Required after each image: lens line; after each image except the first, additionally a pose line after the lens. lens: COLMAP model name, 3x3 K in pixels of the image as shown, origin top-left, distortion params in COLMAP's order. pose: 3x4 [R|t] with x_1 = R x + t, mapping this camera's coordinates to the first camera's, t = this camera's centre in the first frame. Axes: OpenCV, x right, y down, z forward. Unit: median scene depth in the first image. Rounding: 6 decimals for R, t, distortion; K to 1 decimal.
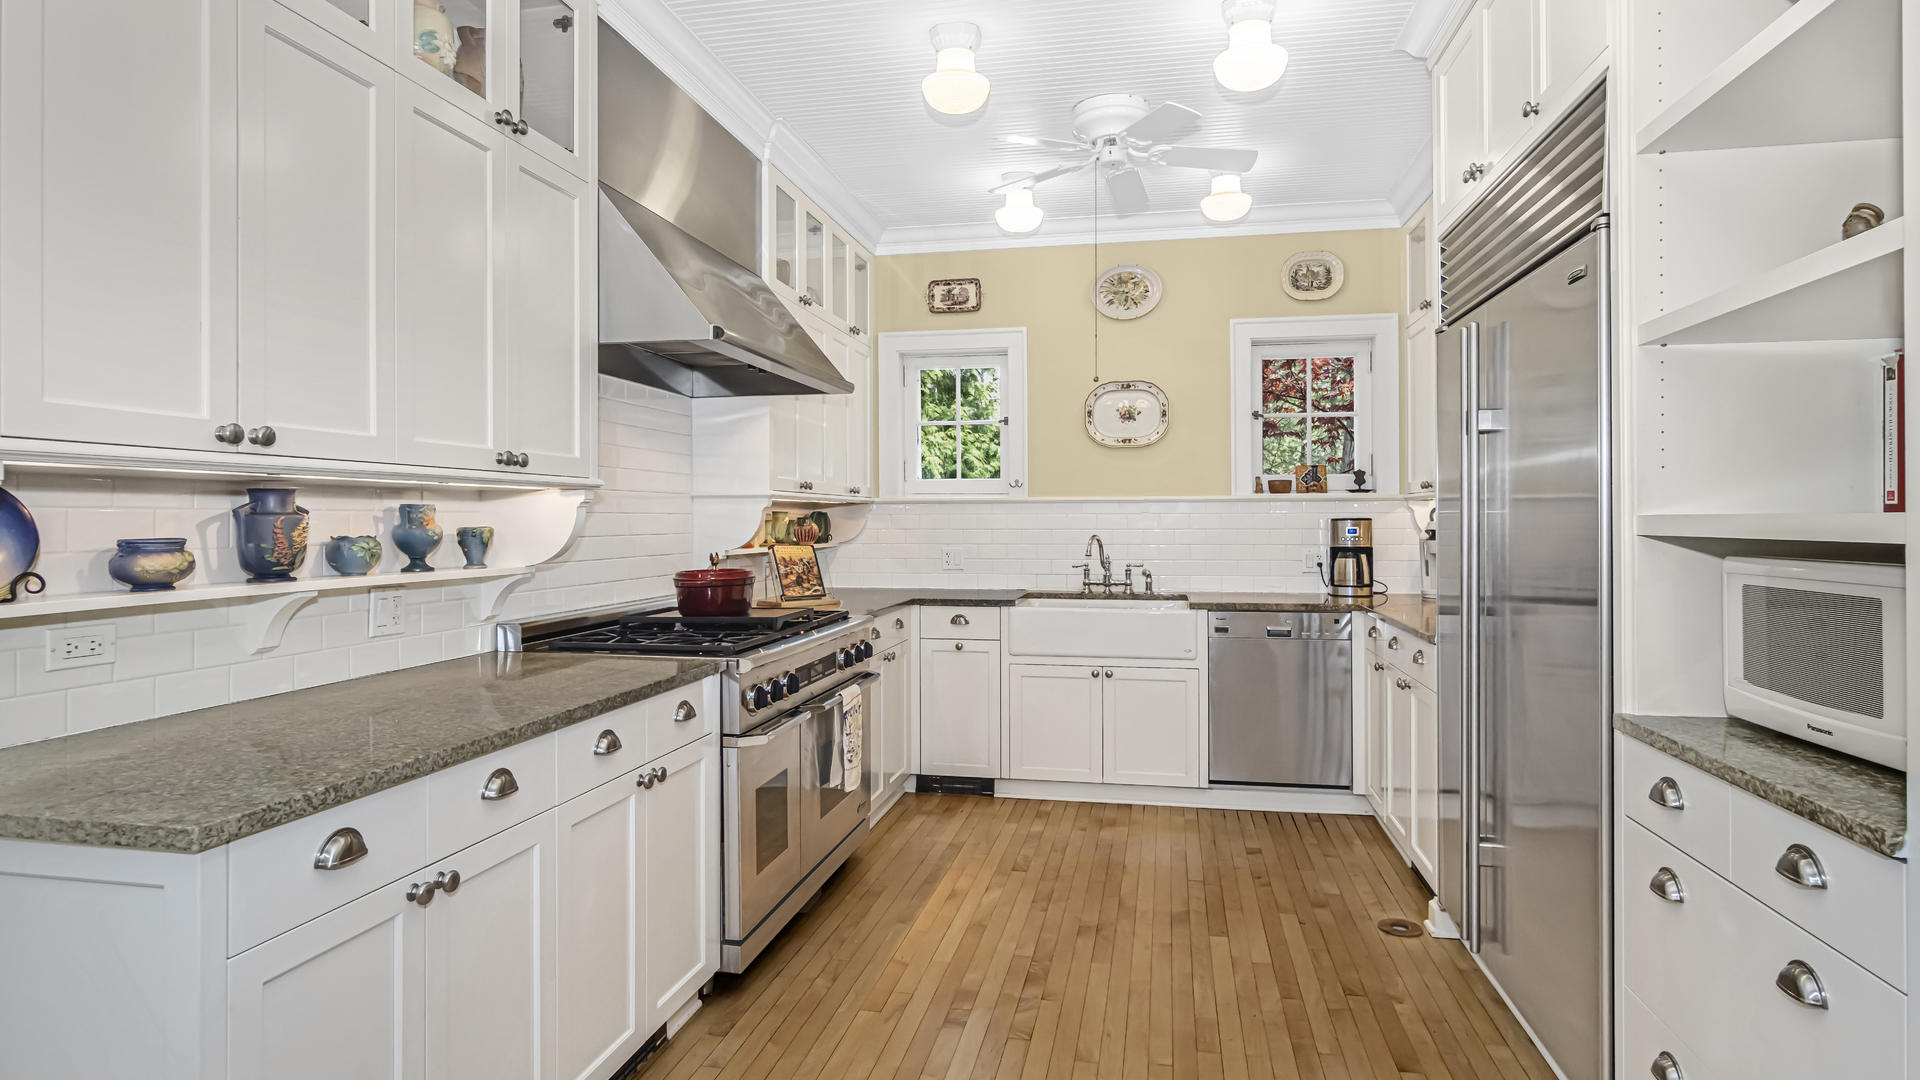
lens RADIAL K [[1014.6, 0, 968.6], [0, 1014.6, 530.3], [0, 0, 1]] dist [-0.000645, -0.000243]
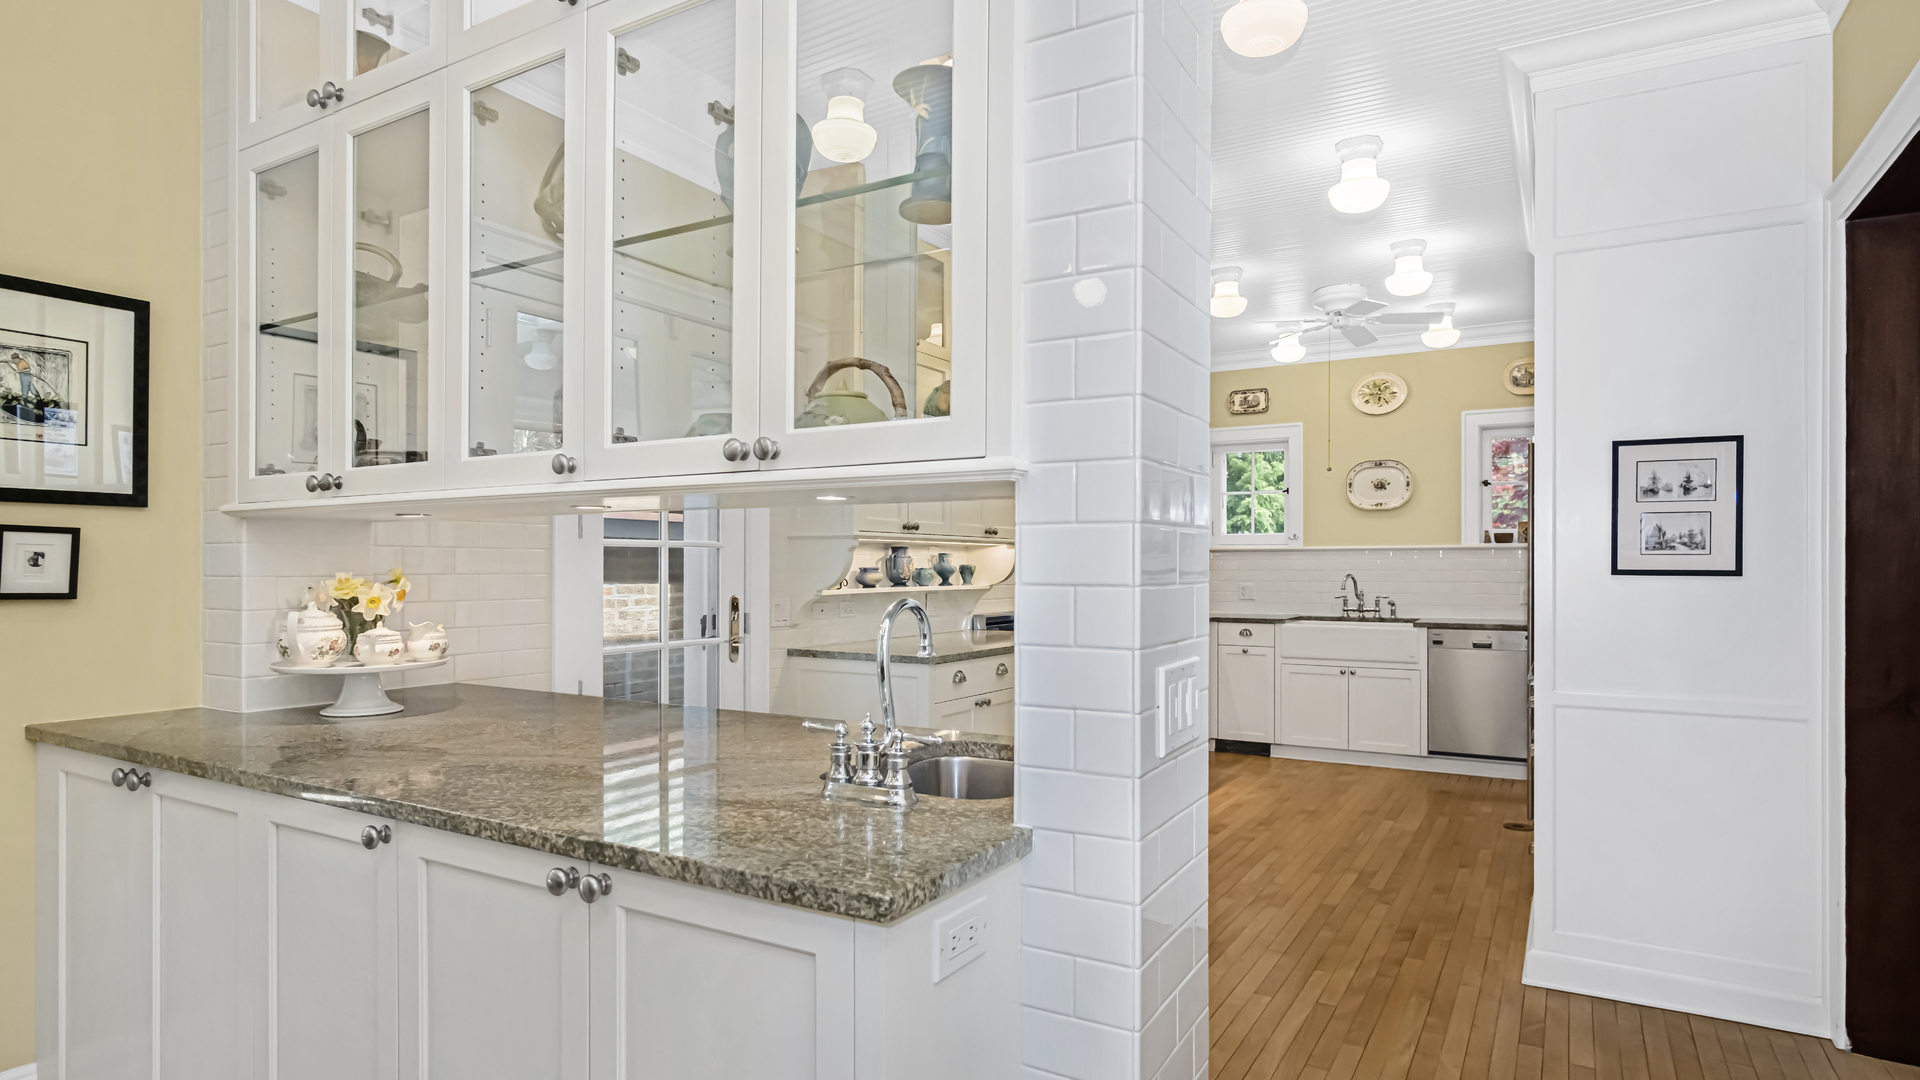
lens RADIAL K [[1017.2, 0, 983.8], [0, 1017.2, 573.1], [0, 0, 1]] dist [0.000024, -0.000029]
pose [[0.947487, 0.003444, -0.319776, 0.094238], [-0.005377, 0.999972, -0.005163, 0.012493], [0.319749, 0.006611, 0.947479, -0.458225]]
